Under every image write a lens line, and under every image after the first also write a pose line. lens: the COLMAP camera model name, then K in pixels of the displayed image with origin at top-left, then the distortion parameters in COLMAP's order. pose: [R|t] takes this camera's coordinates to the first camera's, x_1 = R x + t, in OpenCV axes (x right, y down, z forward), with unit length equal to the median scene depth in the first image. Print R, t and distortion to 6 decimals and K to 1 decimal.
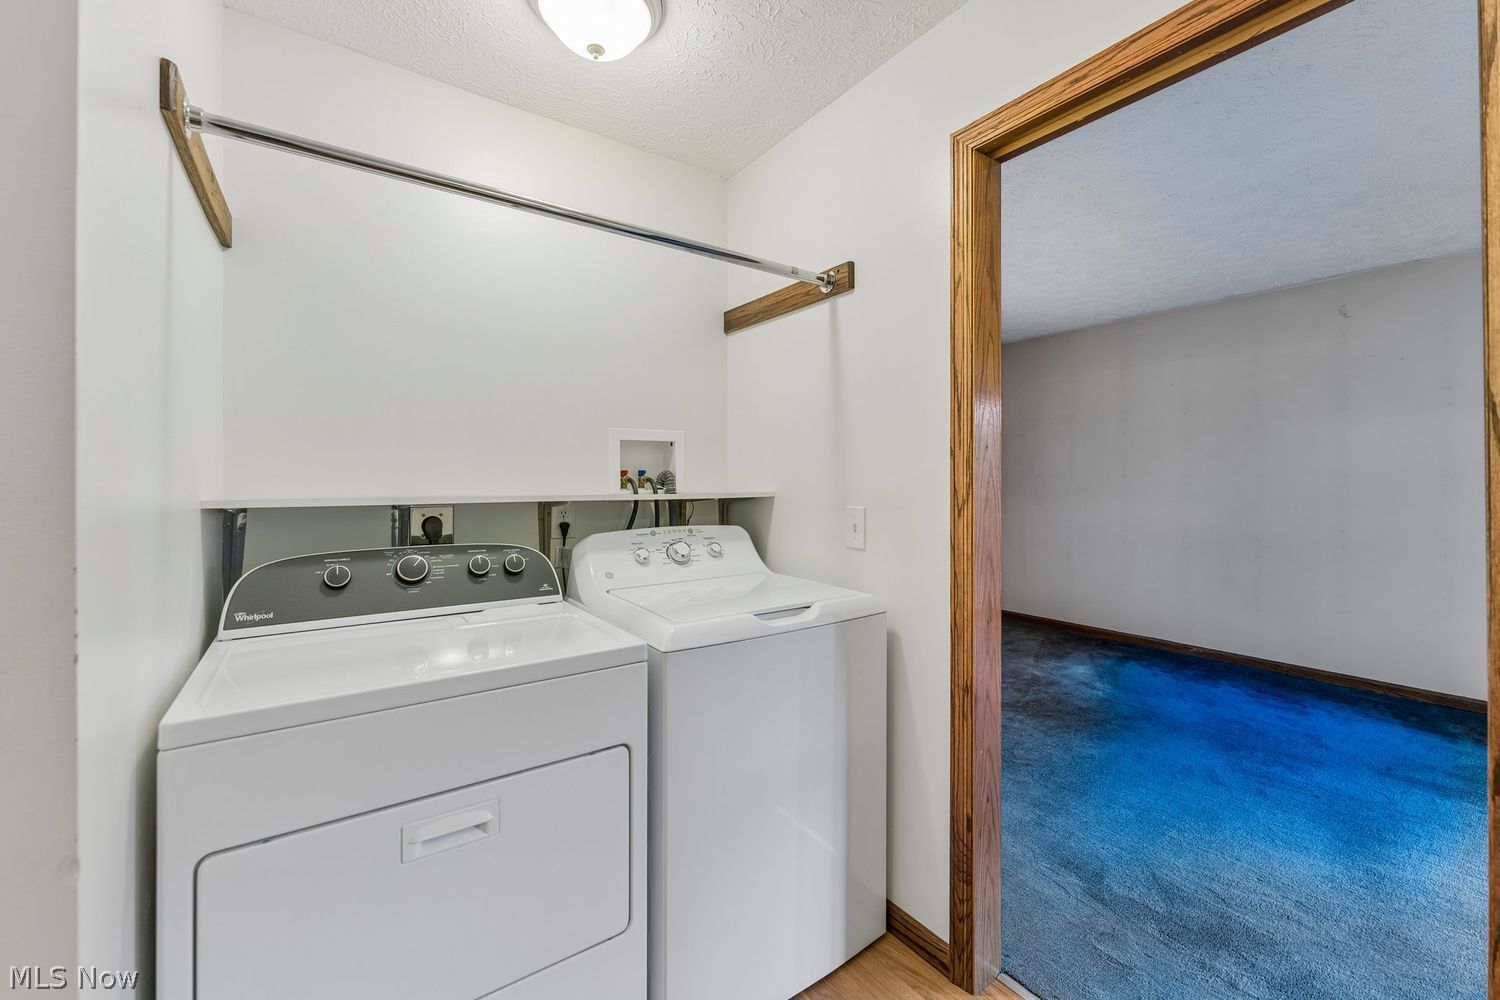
lens RADIAL K [[608.0, 0, 747.0], [0, 608.0, 479.9], [0, 0, 1]] dist [-0.002457, 0.000166]
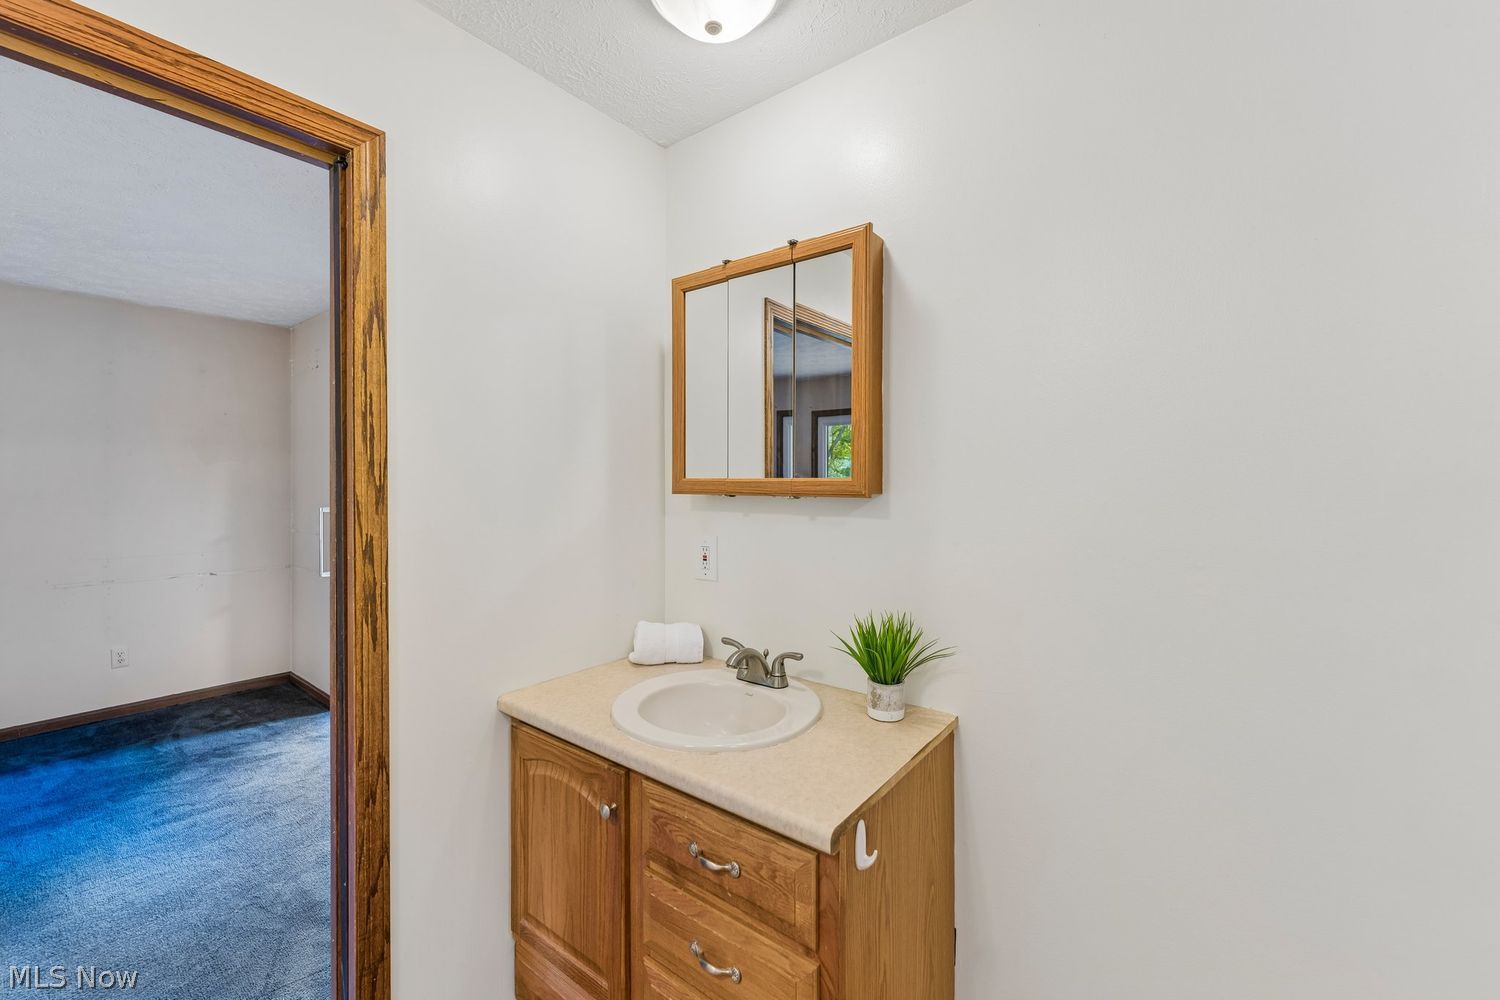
lens RADIAL K [[606.5, 0, 746.8], [0, 606.5, 488.7], [0, 0, 1]] dist [-0.002703, 0.000816]
pose [[-0.288349, -0.005563, 0.957509, -0.204307], [-0.001333, 0.999984, 0.005408, -0.070481], [-0.957524, 0.000283, -0.288352, 0.218616]]
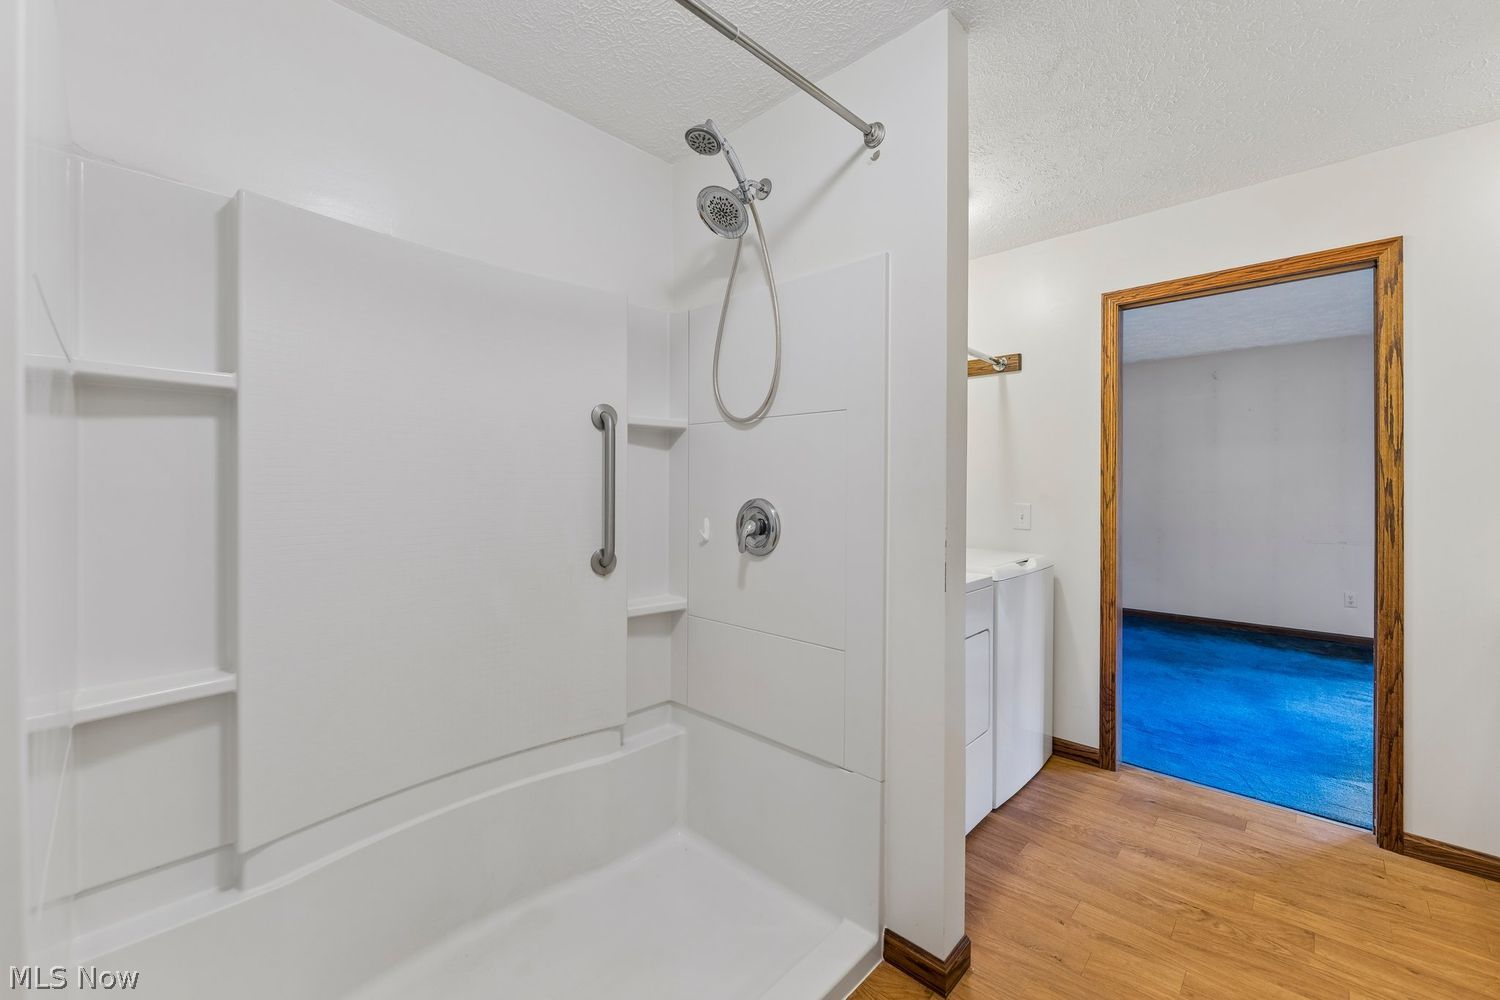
lens RADIAL K [[606.5, 0, 746.8], [0, 606.5, 488.7], [0, 0, 1]] dist [-0.002703, 0.000816]
pose [[0.979324, 0.002301, 0.202286, -0.837433], [-0.002725, 0.999995, 0.001821, 0.002793], [-0.202281, -0.002335, 0.979325, -0.427347]]
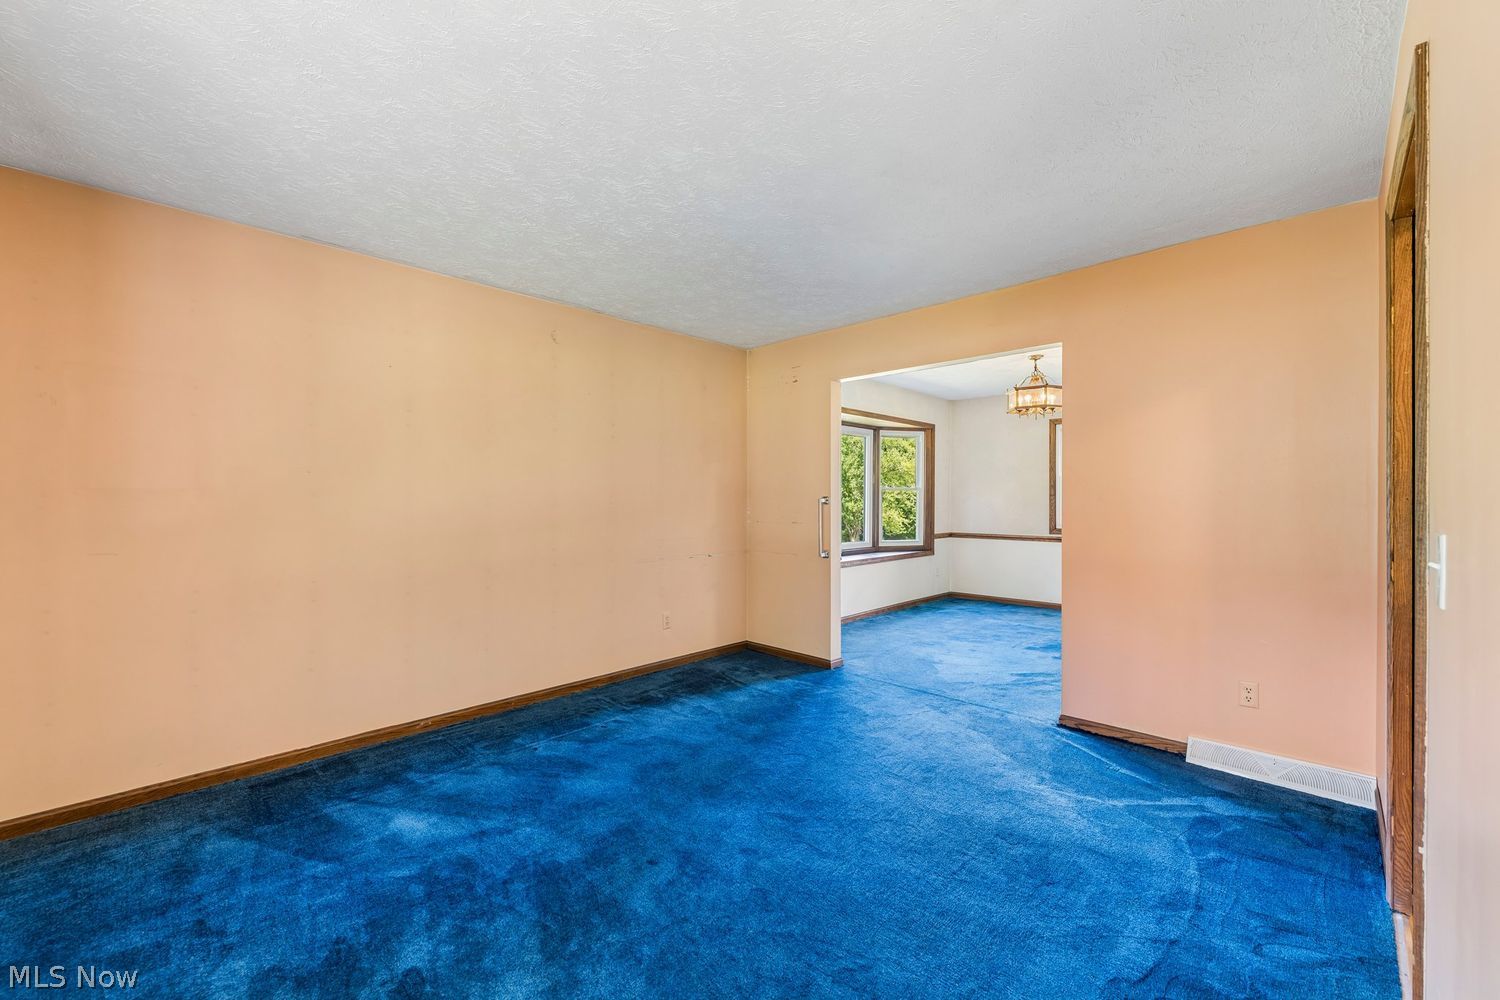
lens RADIAL K [[598.8, 0, 743.9], [0, 598.8, 504.1], [0, 0, 1]] dist [-0.002539, 0.000166]
pose [[-0.185885, -0.001685, 0.982570, -0.141904], [0.003041, 0.999993, 0.002290, 0.015380], [-0.982567, 0.003414, -0.185879, 1.647580]]
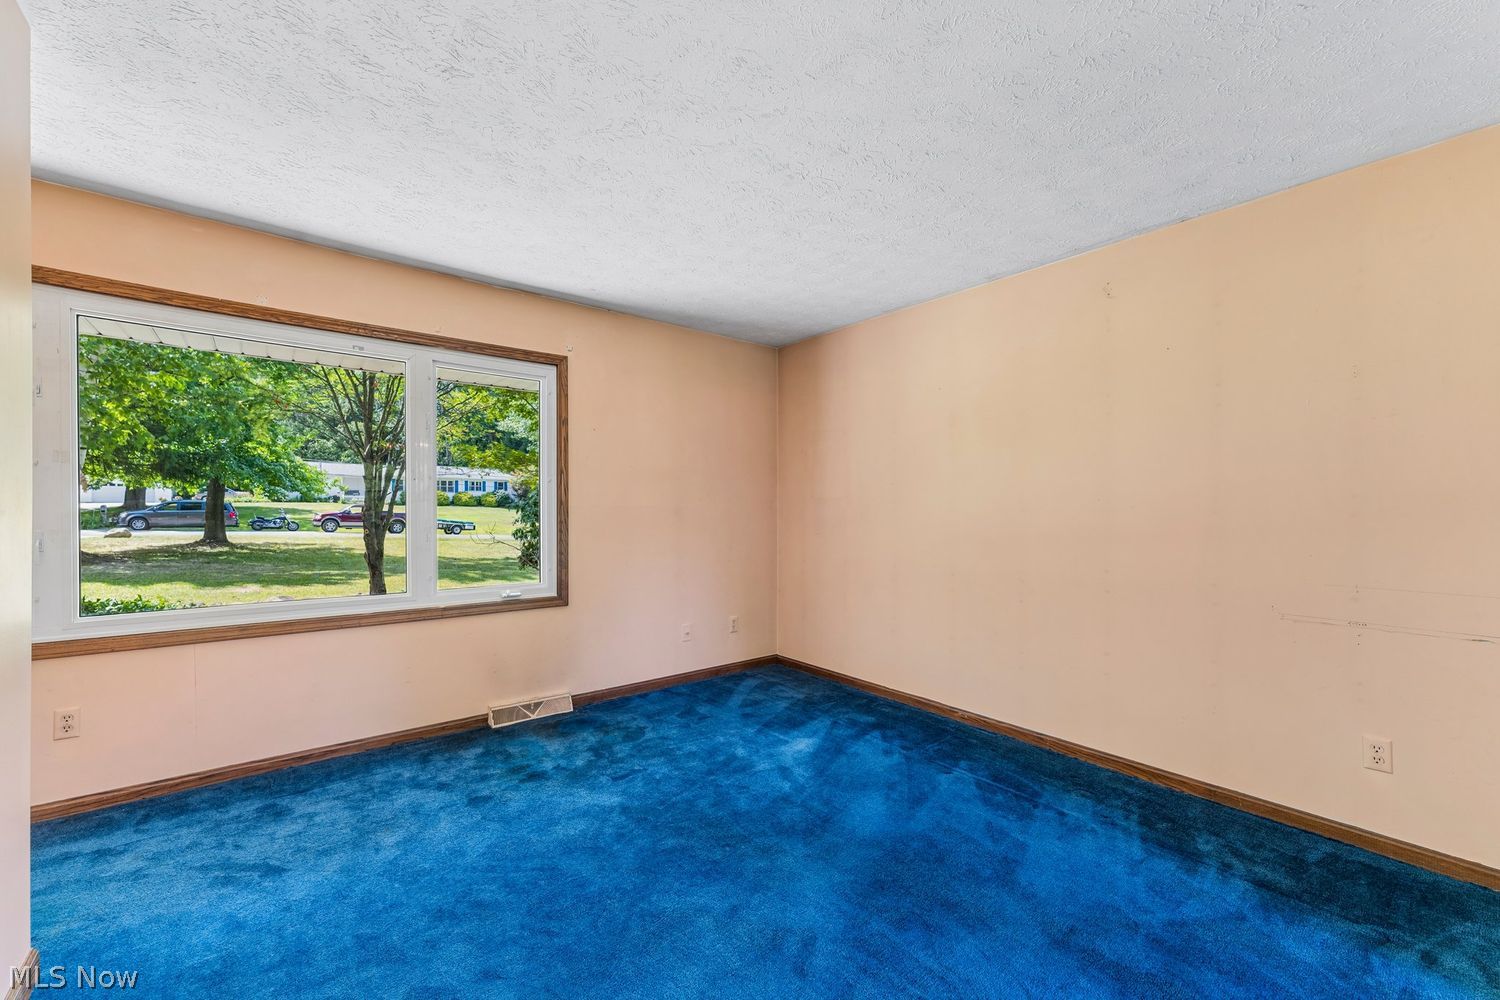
lens RADIAL K [[598.8, 0, 743.9], [0, 598.8, 504.1], [0, 0, 1]] dist [-0.002539, 0.000166]
pose [[0.998636, 0.006715, 0.051785, 0.898678], [-0.006677, 0.999977, -0.000903, 0.007425], [-0.051790, 0.000556, 0.998658, 0.486167]]
